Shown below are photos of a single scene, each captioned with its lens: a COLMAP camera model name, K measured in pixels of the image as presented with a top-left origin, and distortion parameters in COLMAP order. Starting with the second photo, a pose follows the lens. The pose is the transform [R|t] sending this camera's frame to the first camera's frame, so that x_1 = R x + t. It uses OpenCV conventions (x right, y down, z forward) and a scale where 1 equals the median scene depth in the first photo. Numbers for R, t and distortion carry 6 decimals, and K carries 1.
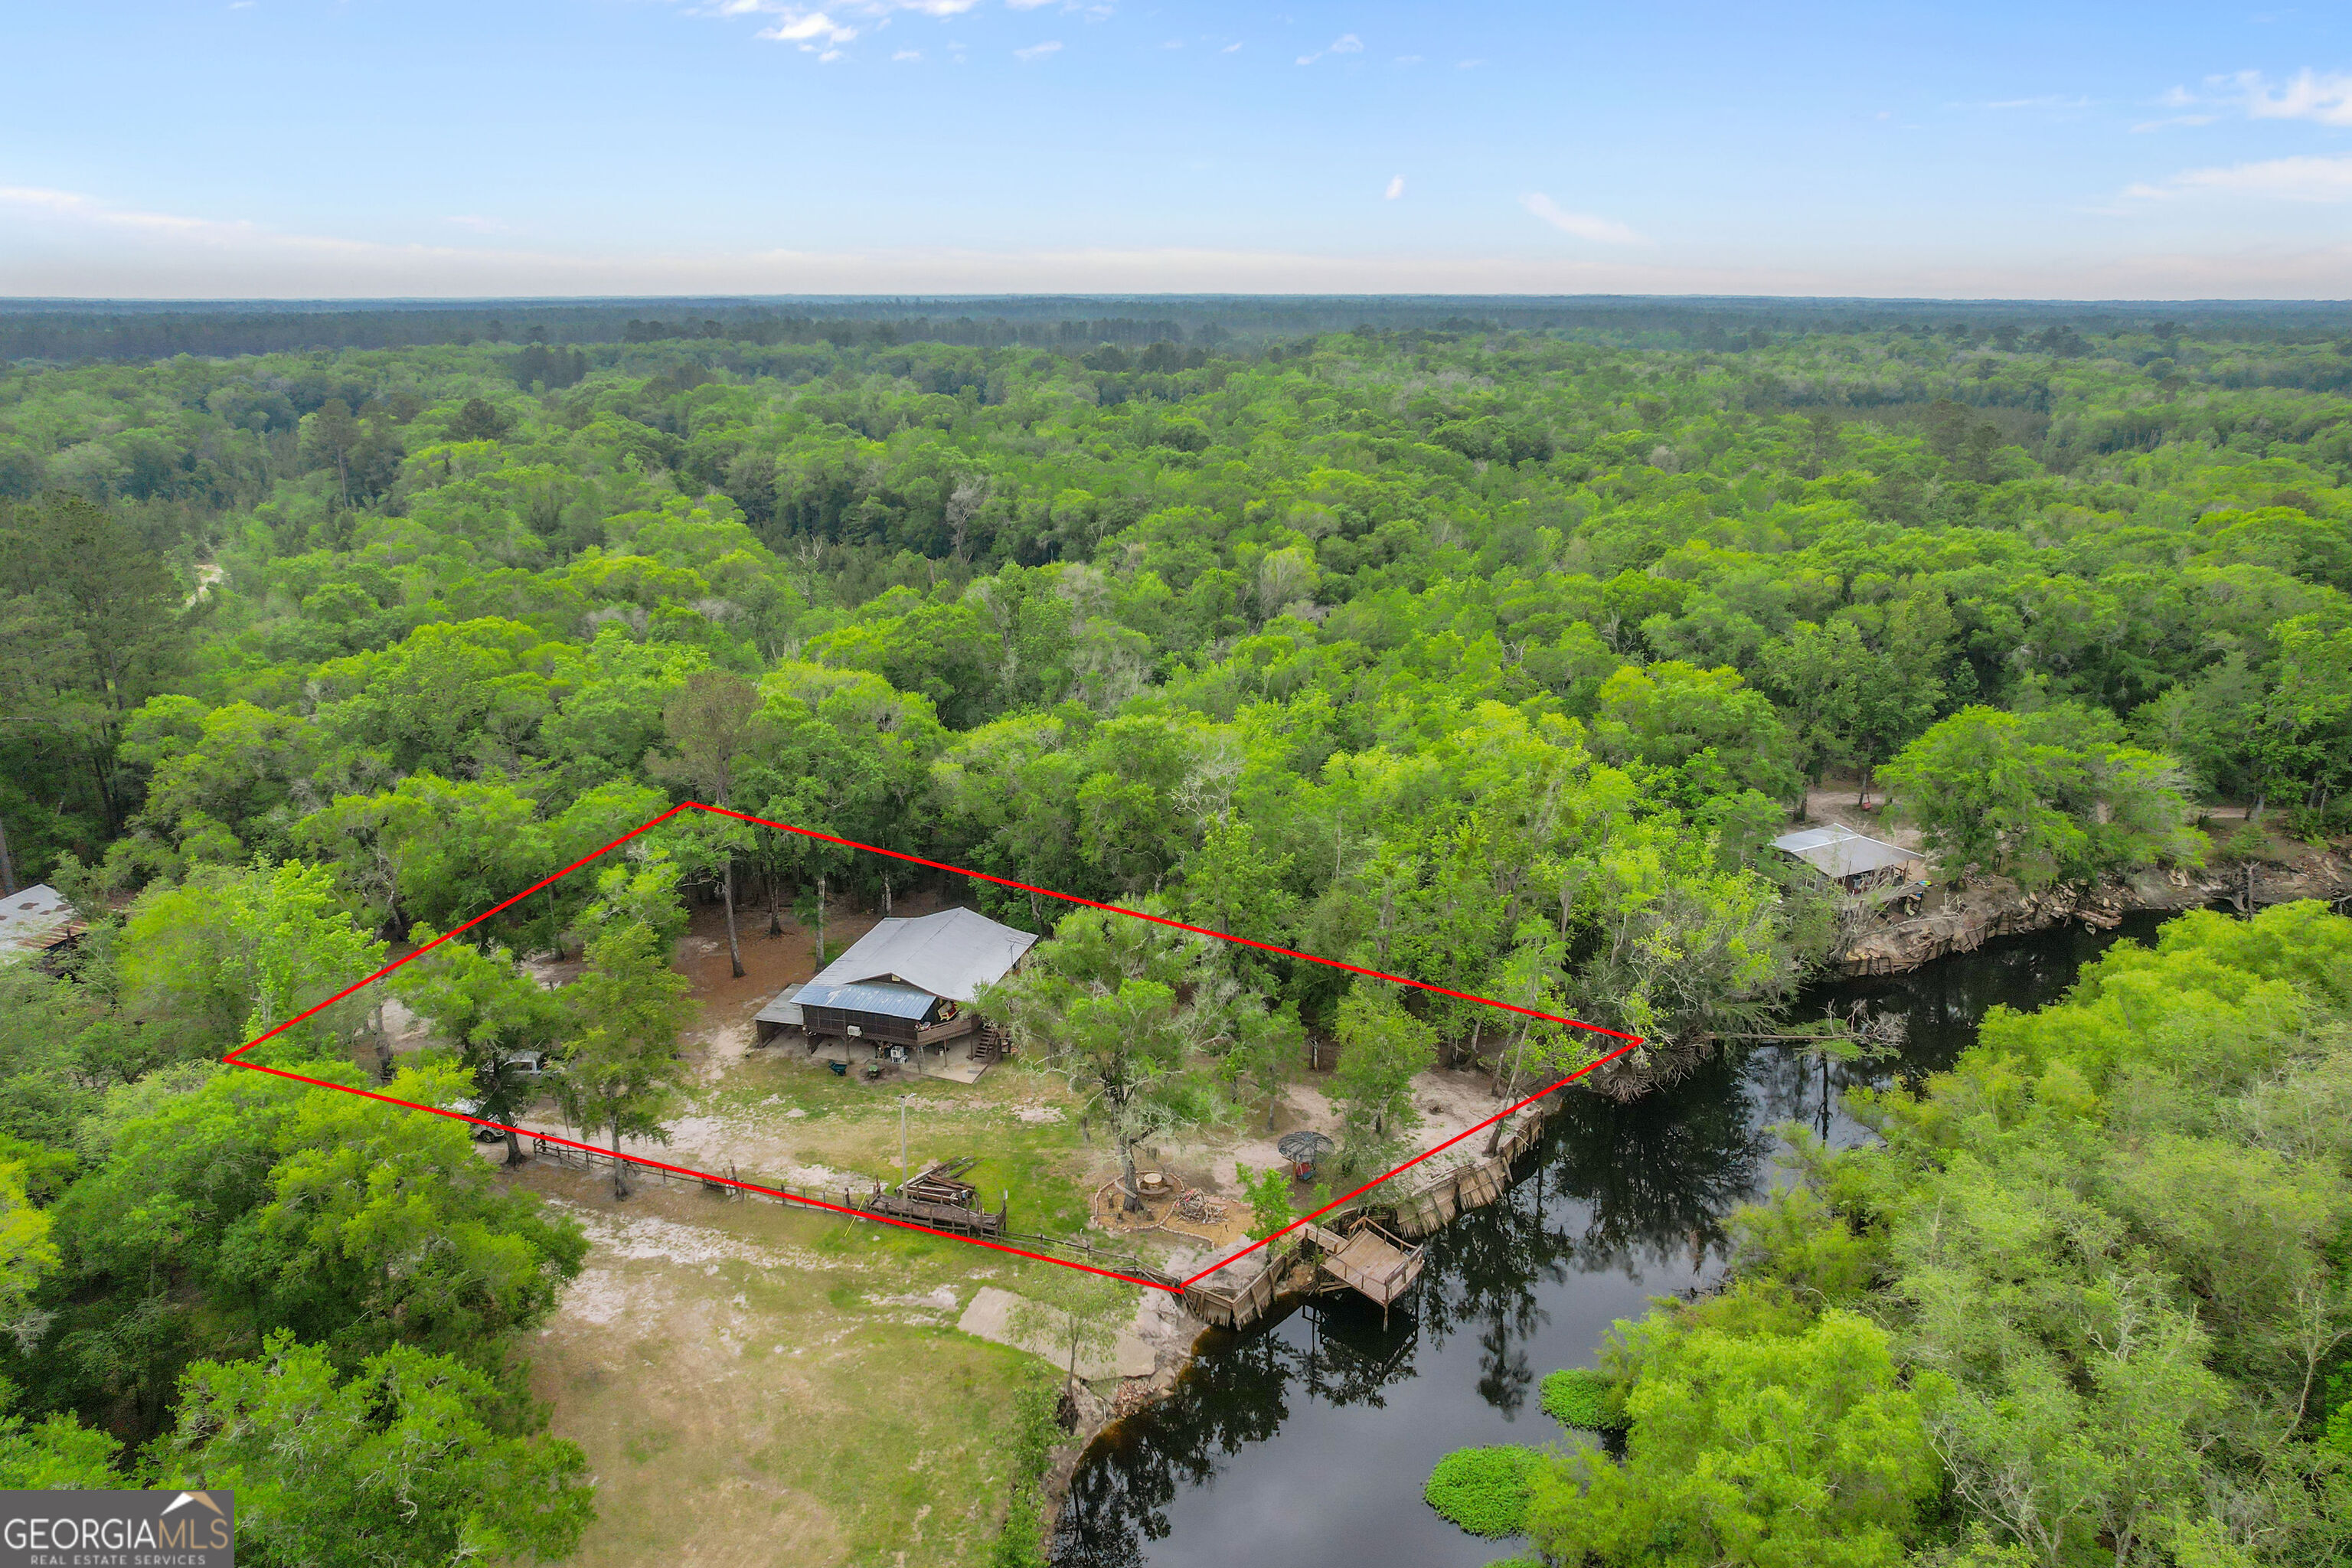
lens RADIAL K [[1673.8, 0, 1176.0], [0, 1673.8, 784.0], [0, 0, 1]] dist [-0.095906, 0.101861]
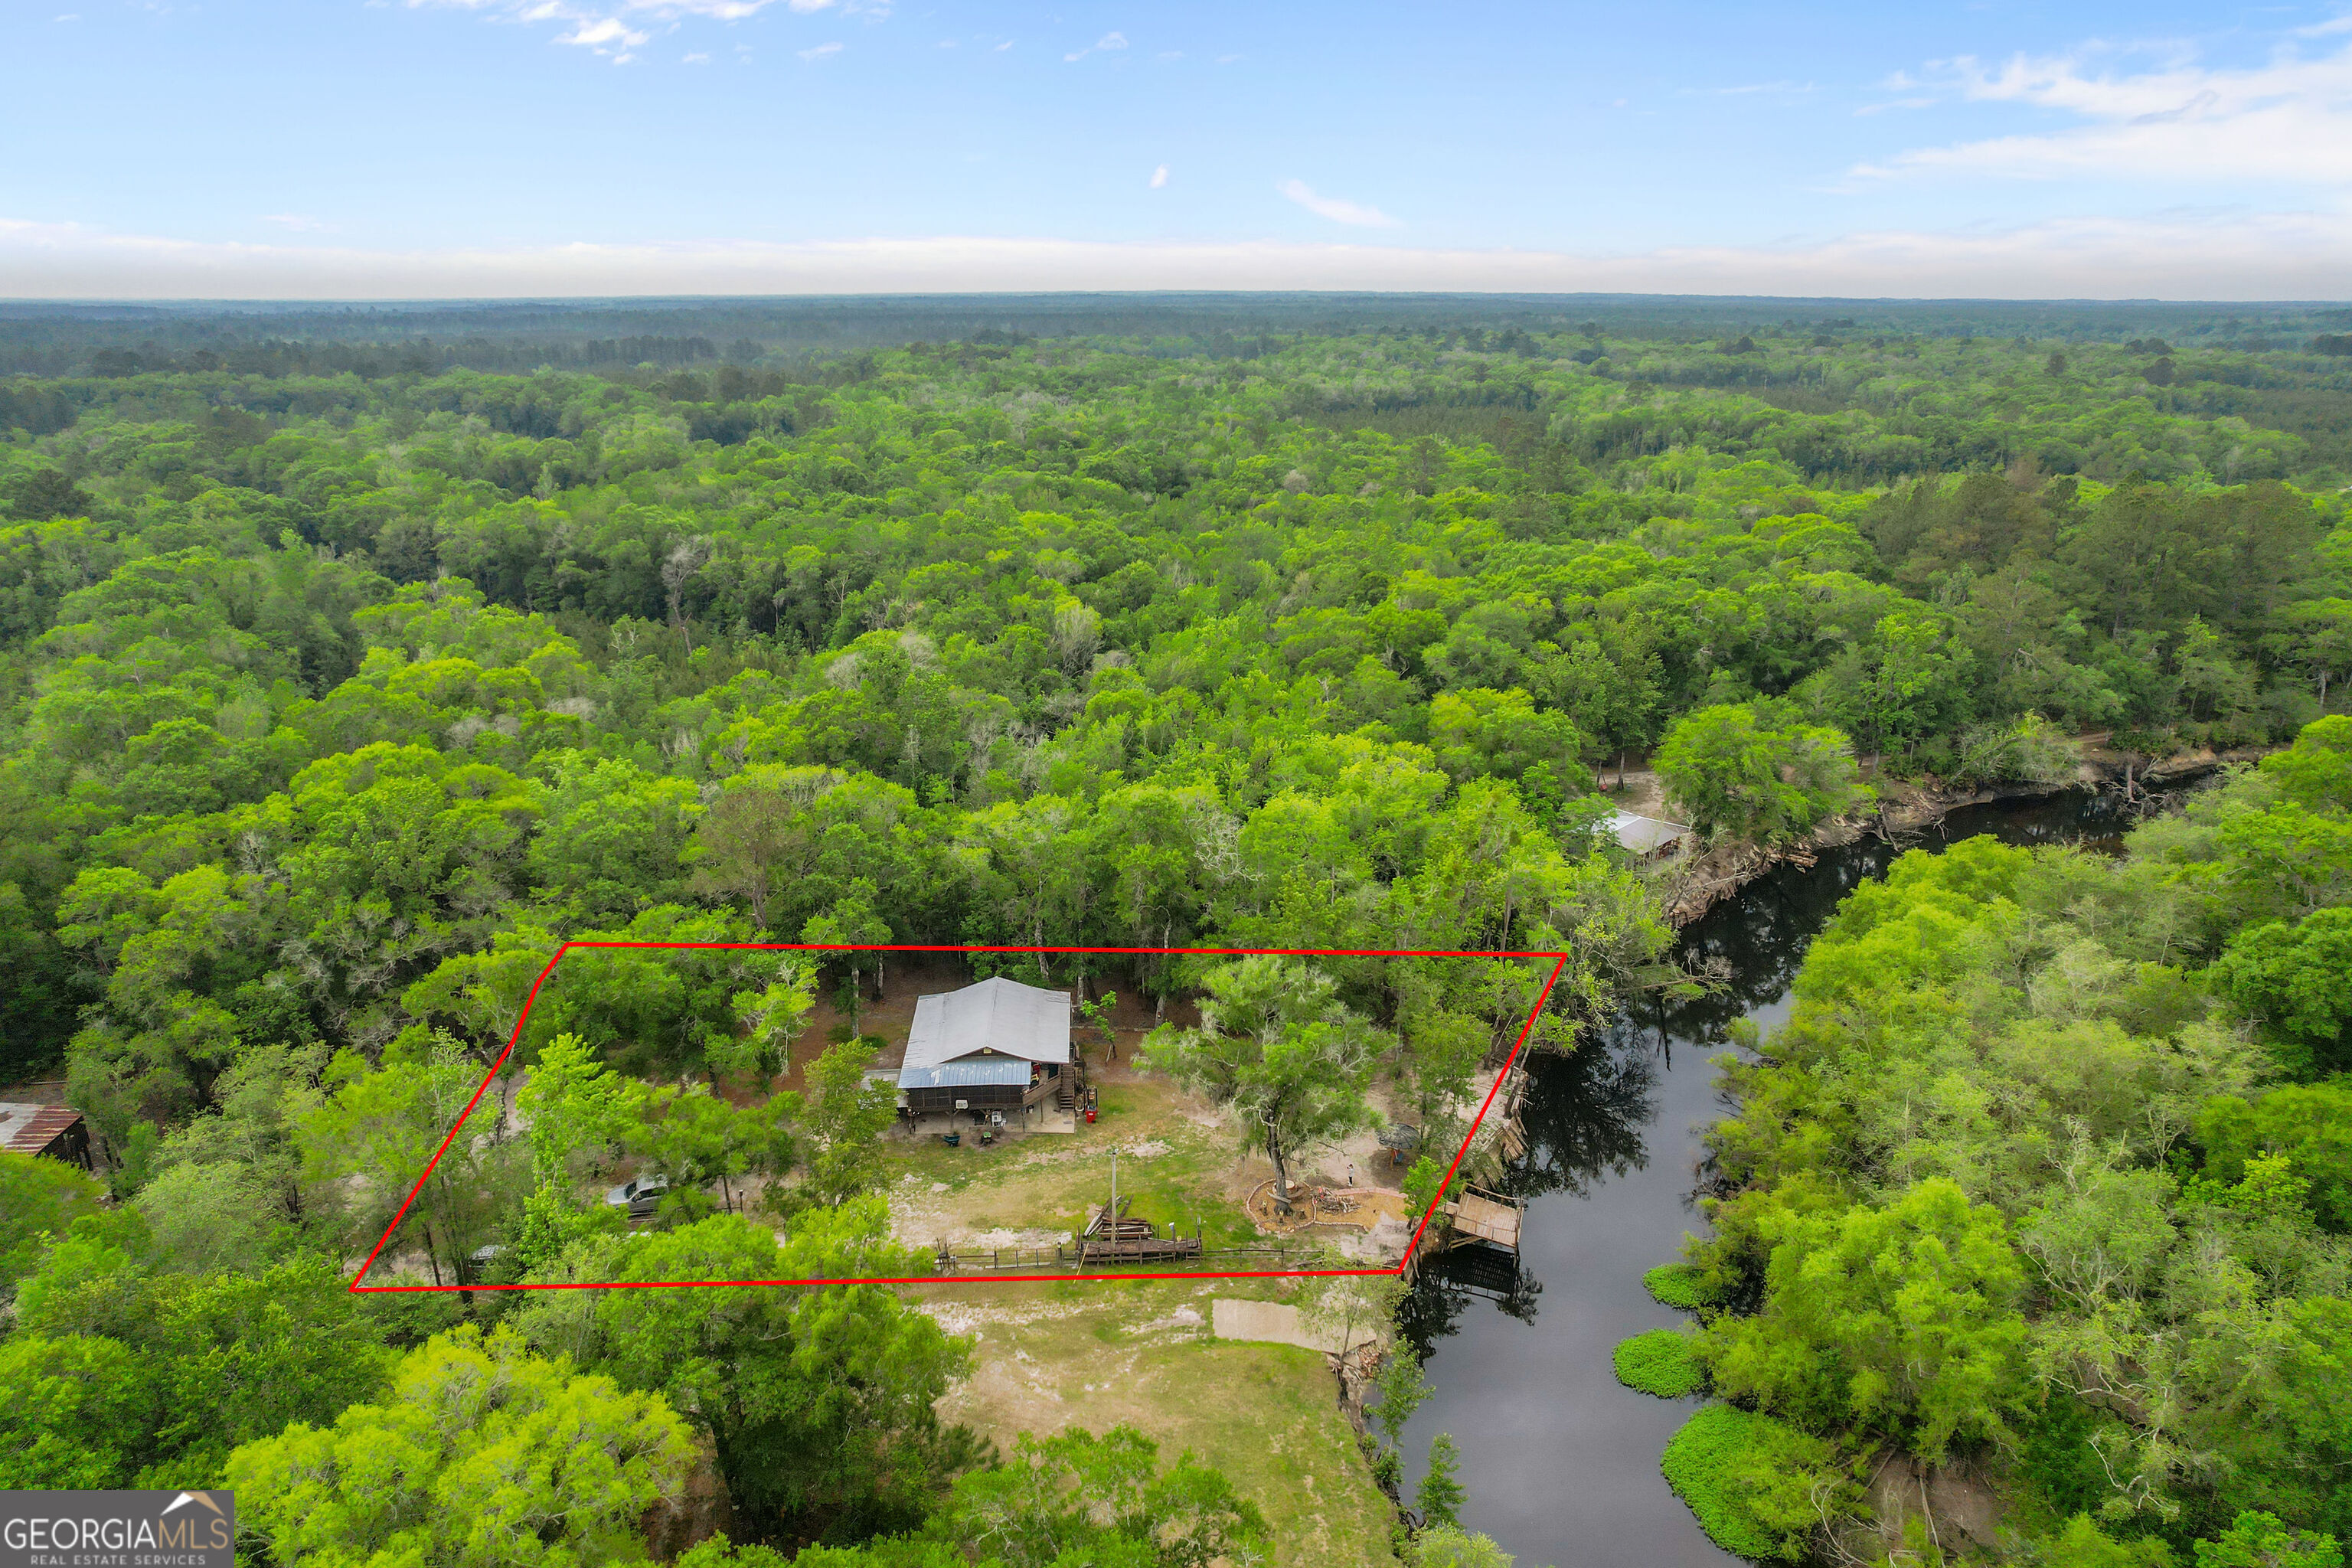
lens RADIAL K [[1673.8, 0, 1176.0], [0, 1673.8, 784.0], [0, 0, 1]] dist [-0.095906, 0.101861]
pose [[0.937429, -0.104276, 0.332194, -0.334147], [0.098721, 0.994548, 0.033605, -0.070949], [-0.333887, 0.001292, 0.942612, -0.072660]]
